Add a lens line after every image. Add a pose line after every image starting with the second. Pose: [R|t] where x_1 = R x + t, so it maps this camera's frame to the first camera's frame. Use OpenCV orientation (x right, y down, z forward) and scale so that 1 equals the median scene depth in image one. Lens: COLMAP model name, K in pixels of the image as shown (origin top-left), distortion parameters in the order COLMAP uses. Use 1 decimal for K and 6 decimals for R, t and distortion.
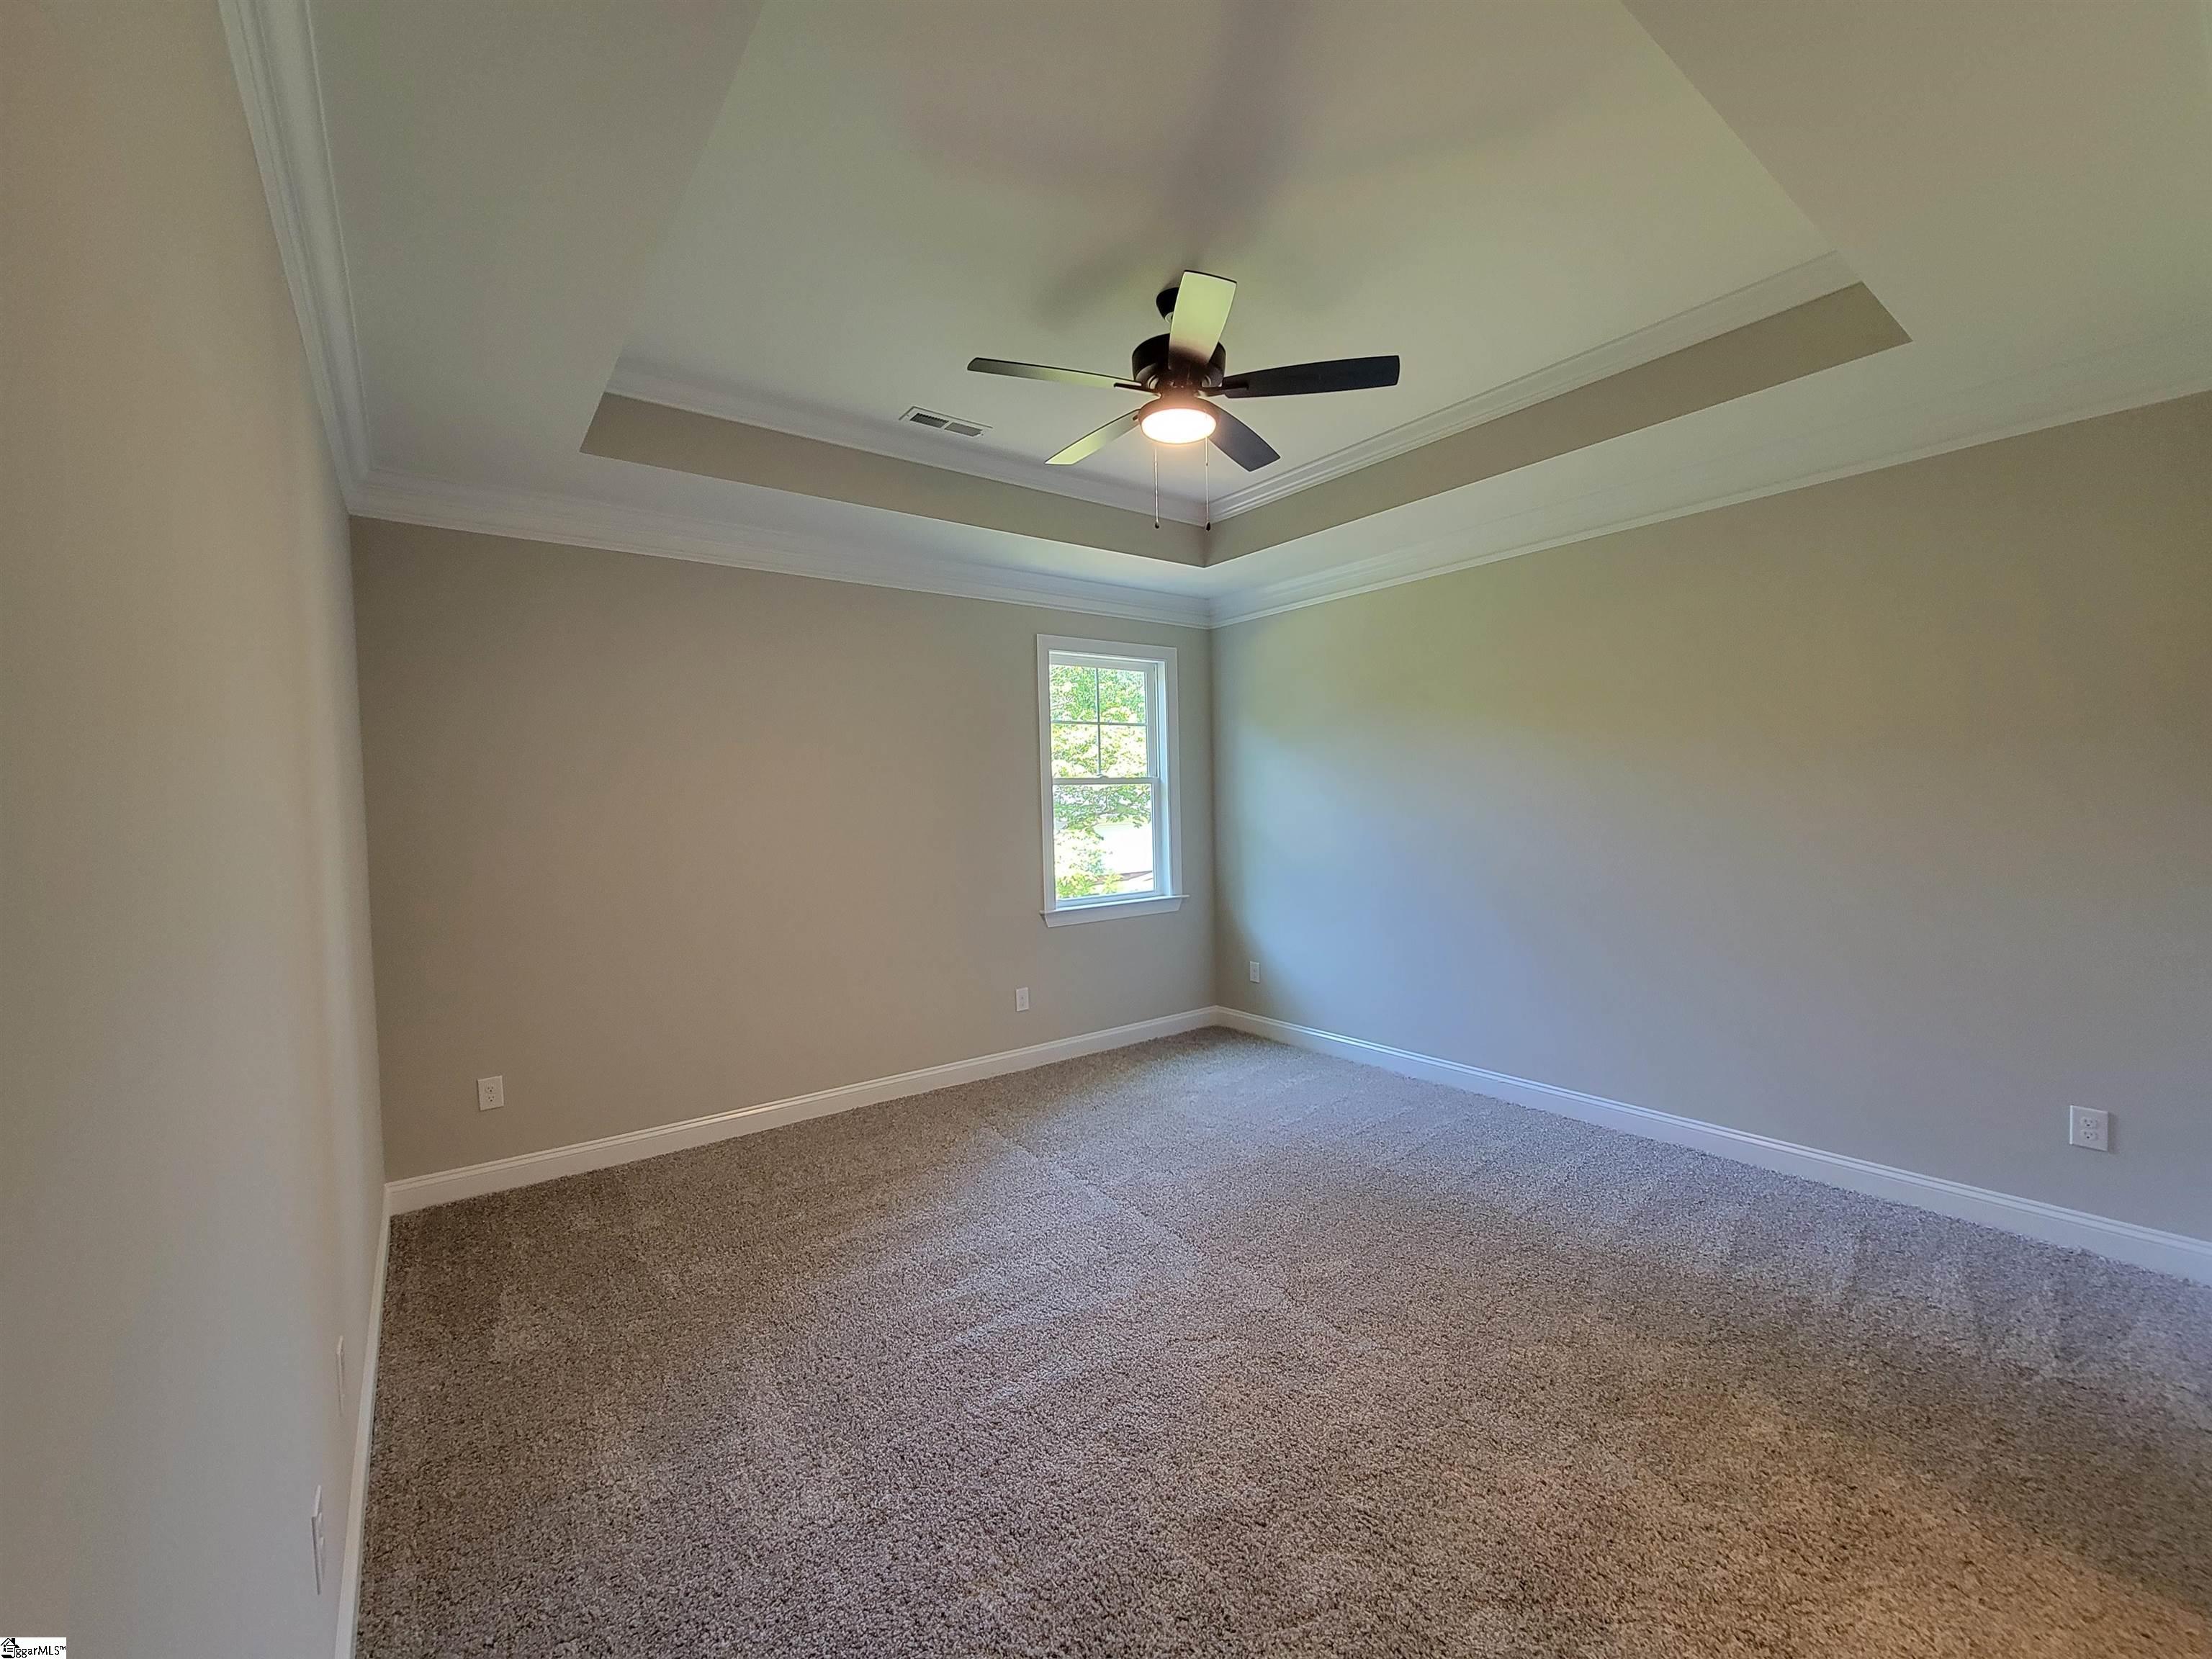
lens RADIAL K [[878.4, 0, 1106.0], [0, 878.4, 829.5], [0, 0, 1]] dist [0.000032, 0.000145]
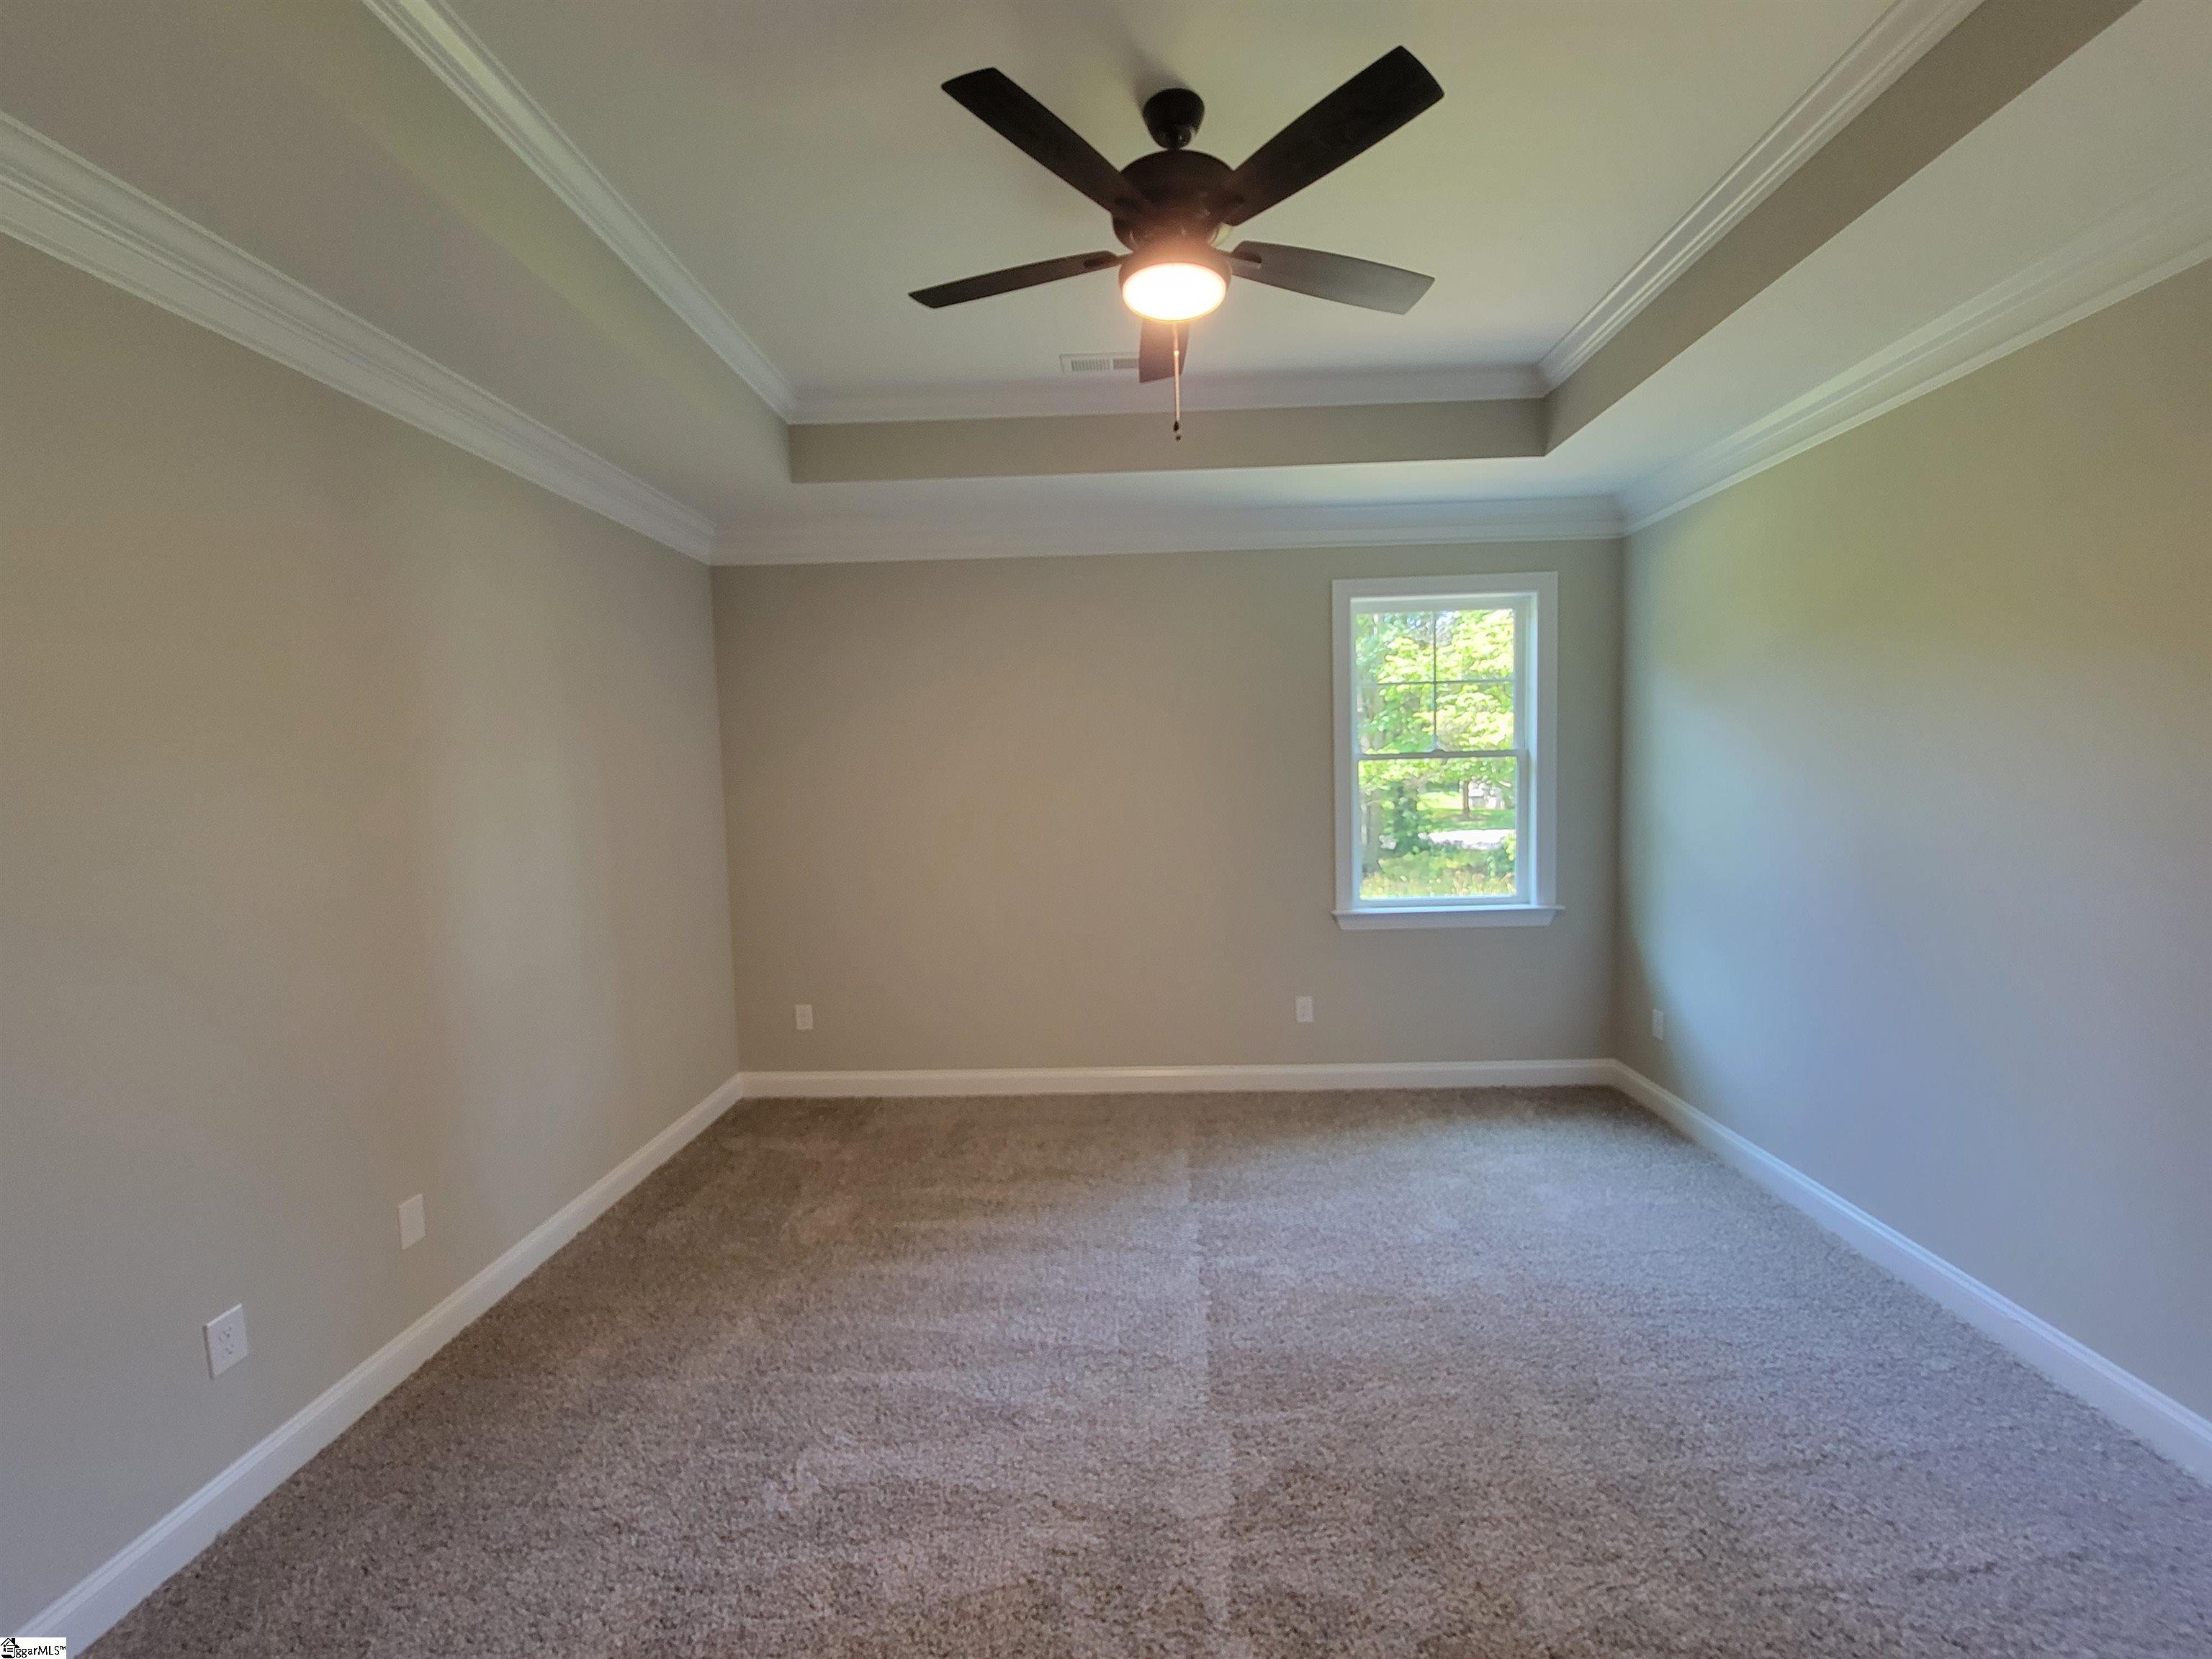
lens RADIAL K [[878.4, 0, 1106.0], [0, 878.4, 829.5], [0, 0, 1]] dist [0.000032, 0.000145]
pose [[0.789932, 0.044377, -0.611586, 0.288782], [-0.014498, 0.998451, 0.053722, -0.029585], [0.613023, -0.033570, 0.789352, 0.215526]]
